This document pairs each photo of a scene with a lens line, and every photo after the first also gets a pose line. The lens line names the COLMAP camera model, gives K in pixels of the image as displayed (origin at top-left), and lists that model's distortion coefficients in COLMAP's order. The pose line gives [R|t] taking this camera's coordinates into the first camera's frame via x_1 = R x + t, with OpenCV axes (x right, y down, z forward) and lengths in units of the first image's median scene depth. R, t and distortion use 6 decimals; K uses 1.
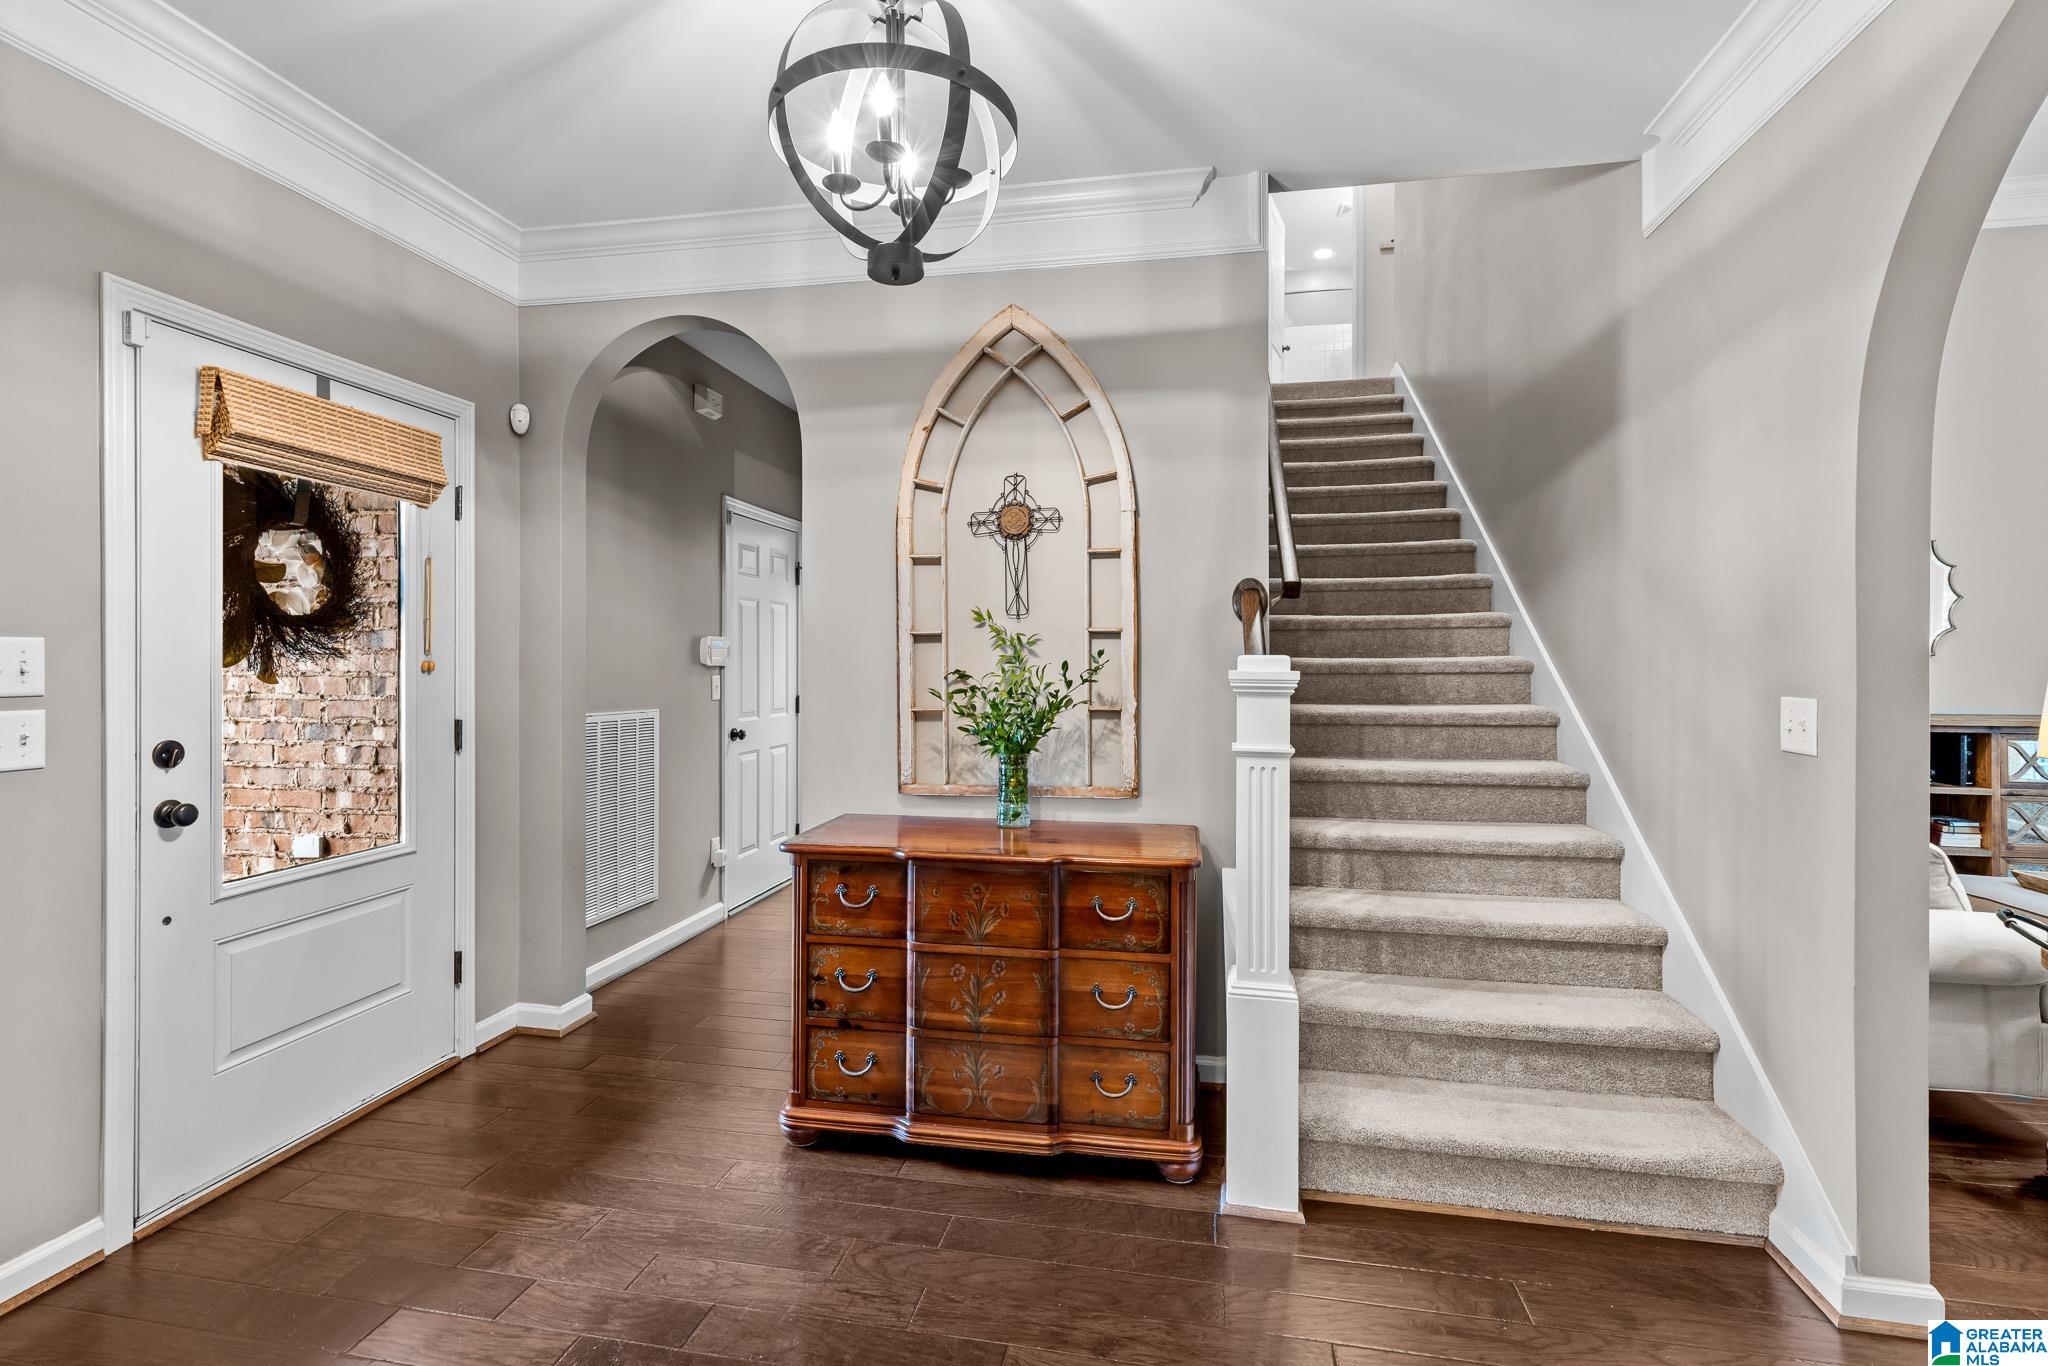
lens RADIAL K [[935.3, 0, 1021.3], [0, 935.3, 659.5], [0, 0, 1]] dist [0.001640, 0.000084]
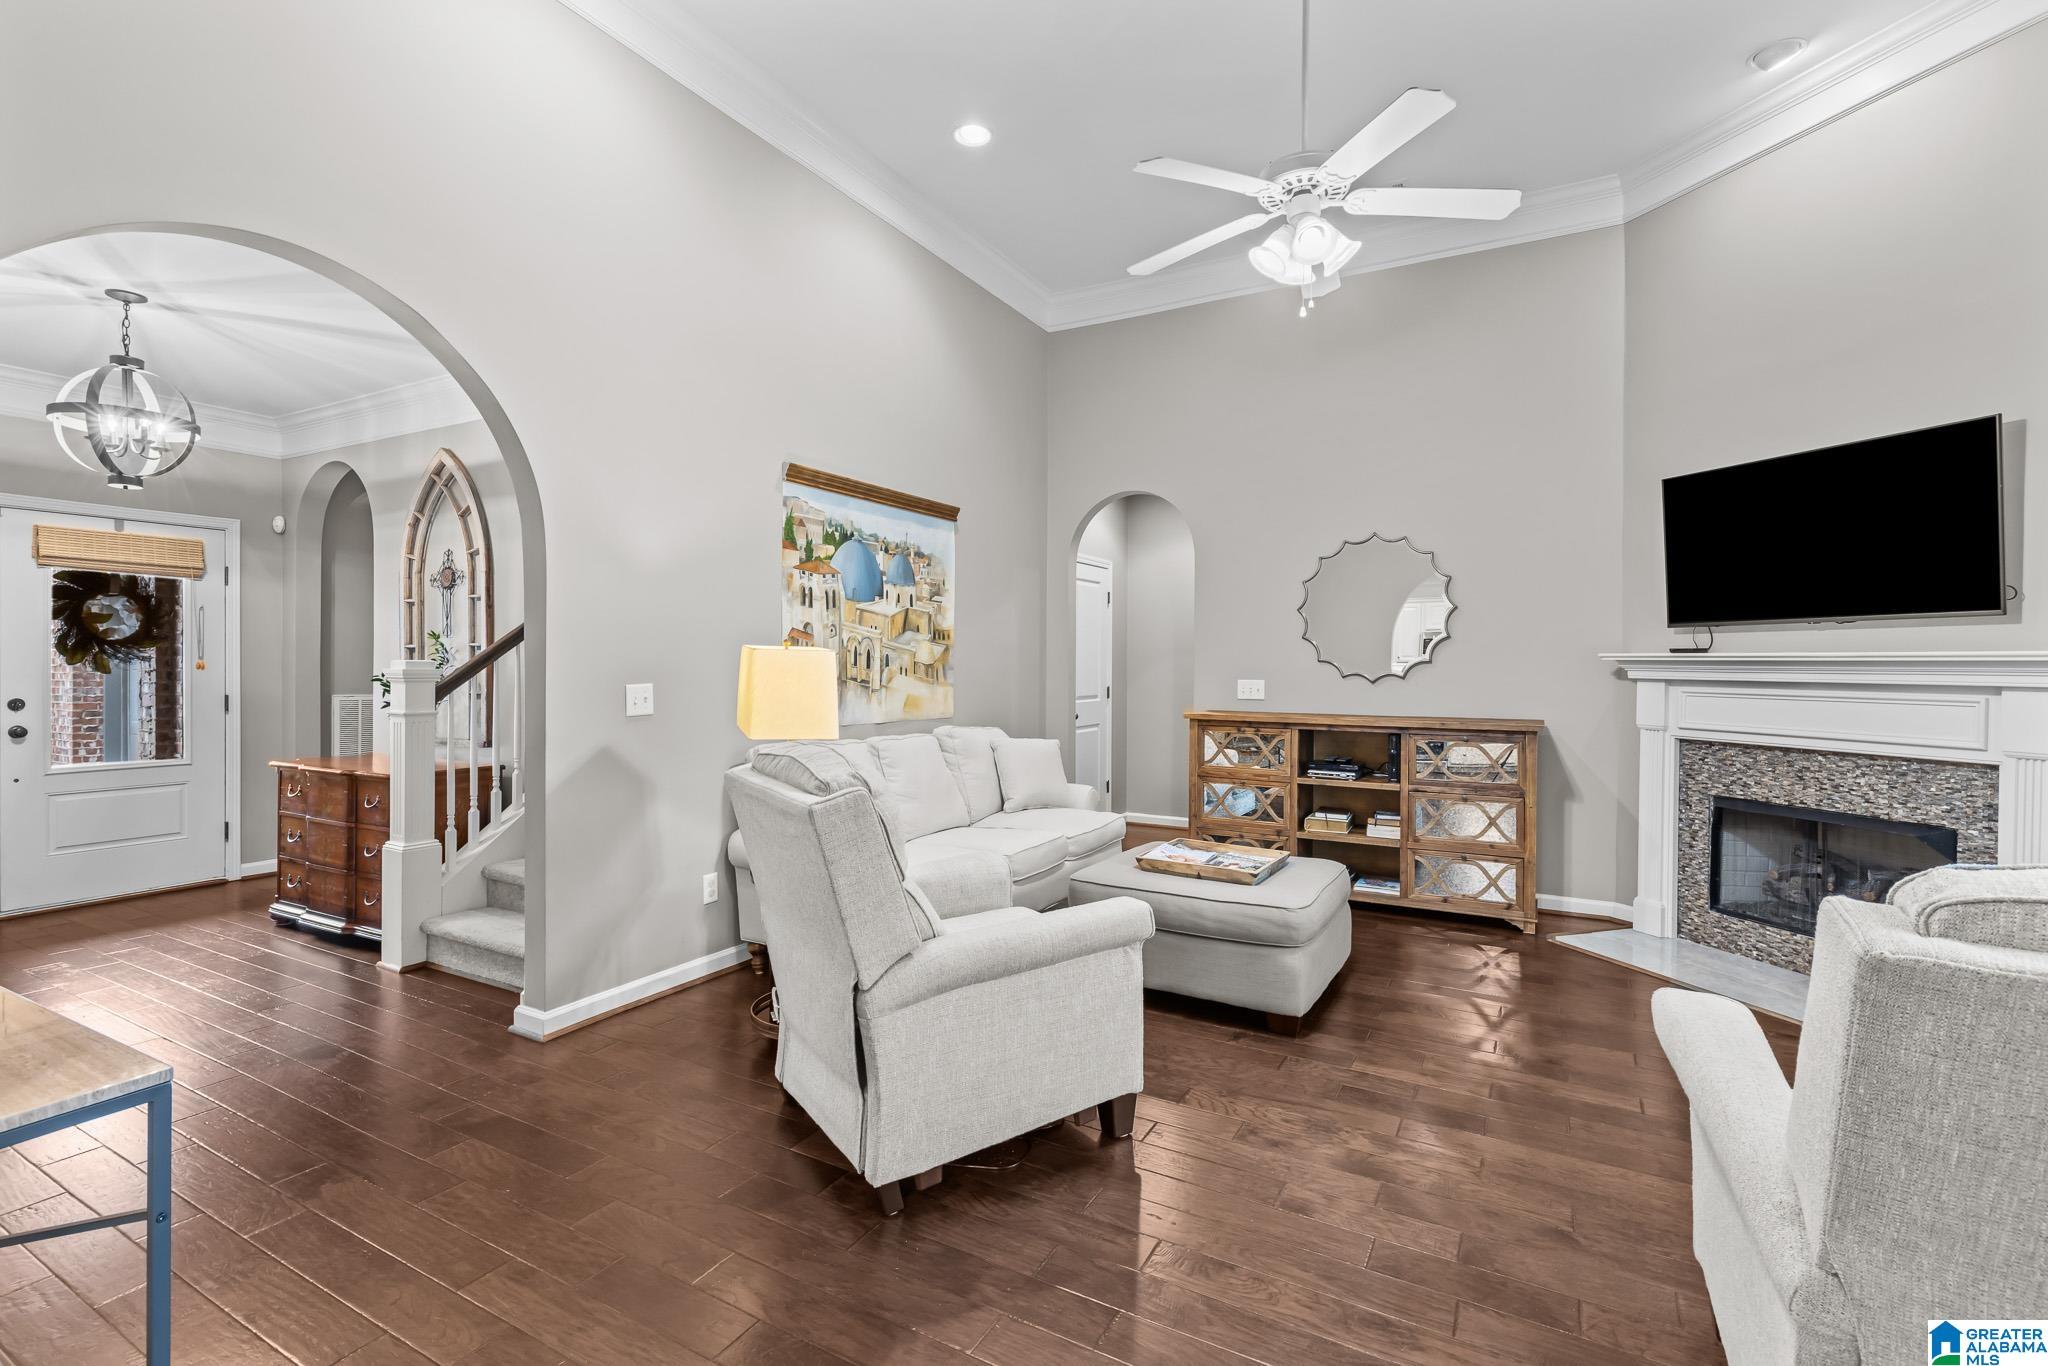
lens RADIAL K [[929.6, 0, 1020.4], [0, 929.6, 670.9], [0, 0, 1]] dist [0.005451, 0.000235]
pose [[0.947772, 0.005392, -0.318903, 1.485880], [-0.002800, 0.999959, 0.008586, -0.001828], [0.318936, -0.007245, 0.947749, -0.238935]]
